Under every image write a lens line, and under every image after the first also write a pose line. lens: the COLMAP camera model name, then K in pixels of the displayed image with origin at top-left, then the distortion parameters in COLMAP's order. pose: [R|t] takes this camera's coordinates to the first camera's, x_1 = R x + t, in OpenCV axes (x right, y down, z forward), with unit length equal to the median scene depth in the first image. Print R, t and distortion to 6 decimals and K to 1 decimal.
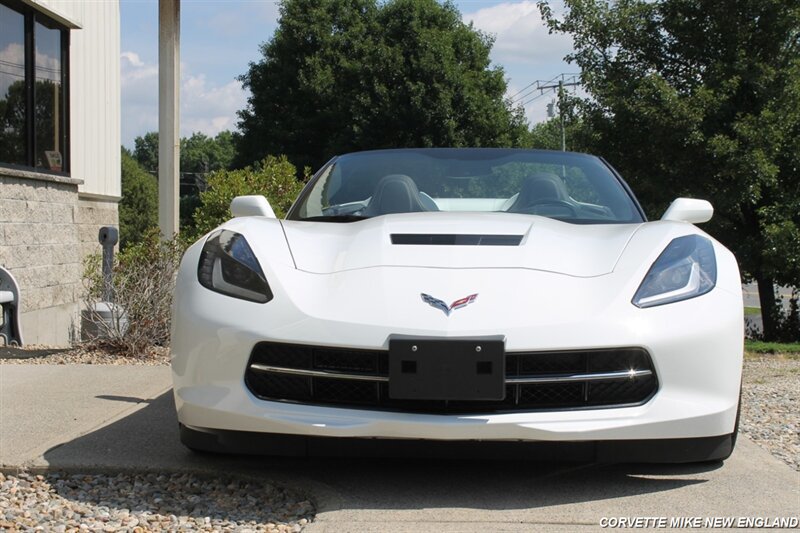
lens RADIAL K [[1344.2, 0, 400.0], [0, 1344.2, 266.5], [0, 0, 1]] dist [-0.014204, 0.038592]
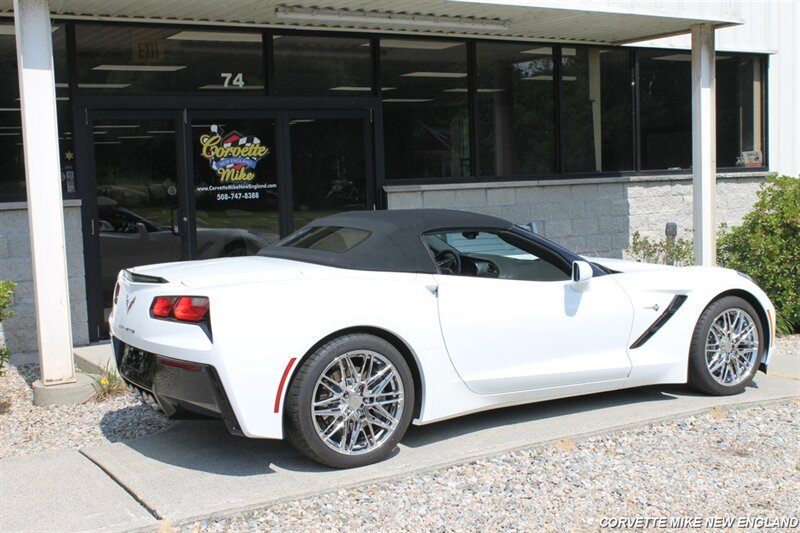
lens RADIAL K [[1045.9, 0, 400.0], [0, 1045.9, 266.5], [0, 0, 1]] dist [-0.071490, 0.091485]
pose [[0.547338, 0.055223, -0.835088, 1.350699], [0.012617, 0.997163, 0.074210, -0.175566], [0.836817, -0.051154, 0.545088, 0.504657]]
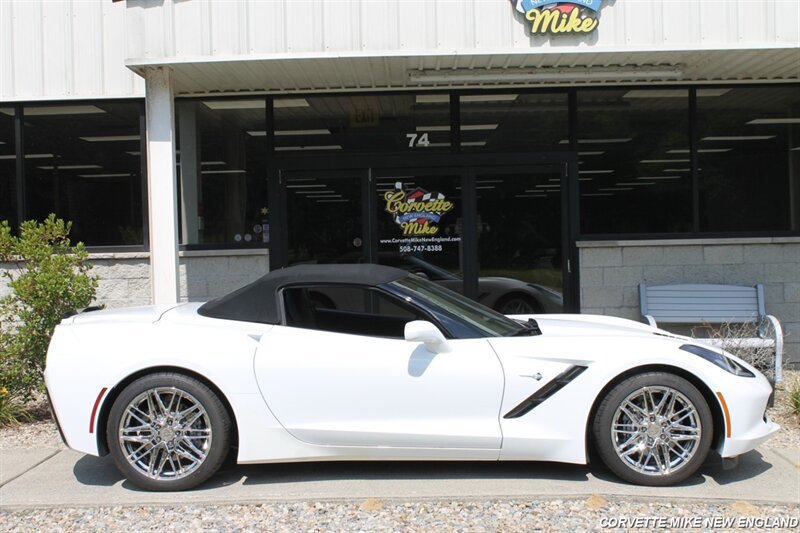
lens RADIAL K [[1045.9, 0, 400.0], [0, 1045.9, 266.5], [0, 0, 1]] dist [-0.071490, 0.091485]
pose [[0.009068, 0.023281, -0.999688, 1.687999], [-0.001659, 0.999728, 0.023267, -0.179089], [0.999958, 0.001447, 0.009104, 1.446018]]
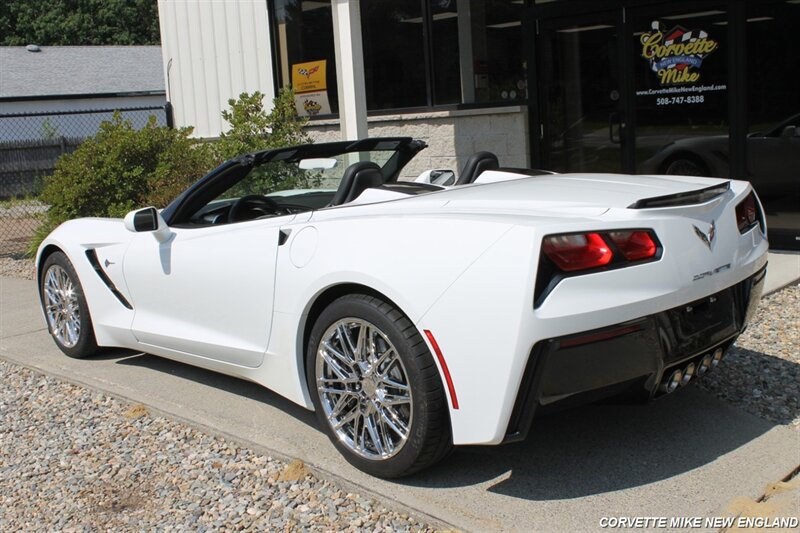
lens RADIAL K [[879.7, 0, 400.0], [0, 879.7, 266.5], [0, 0, 1]] dist [-0.096831, 0.052780]
pose [[-0.671769, 0.161752, -0.722885, 0.839759], [0.043699, 0.982822, 0.179306, -0.172864], [0.739471, 0.088863, -0.667298, 2.315843]]
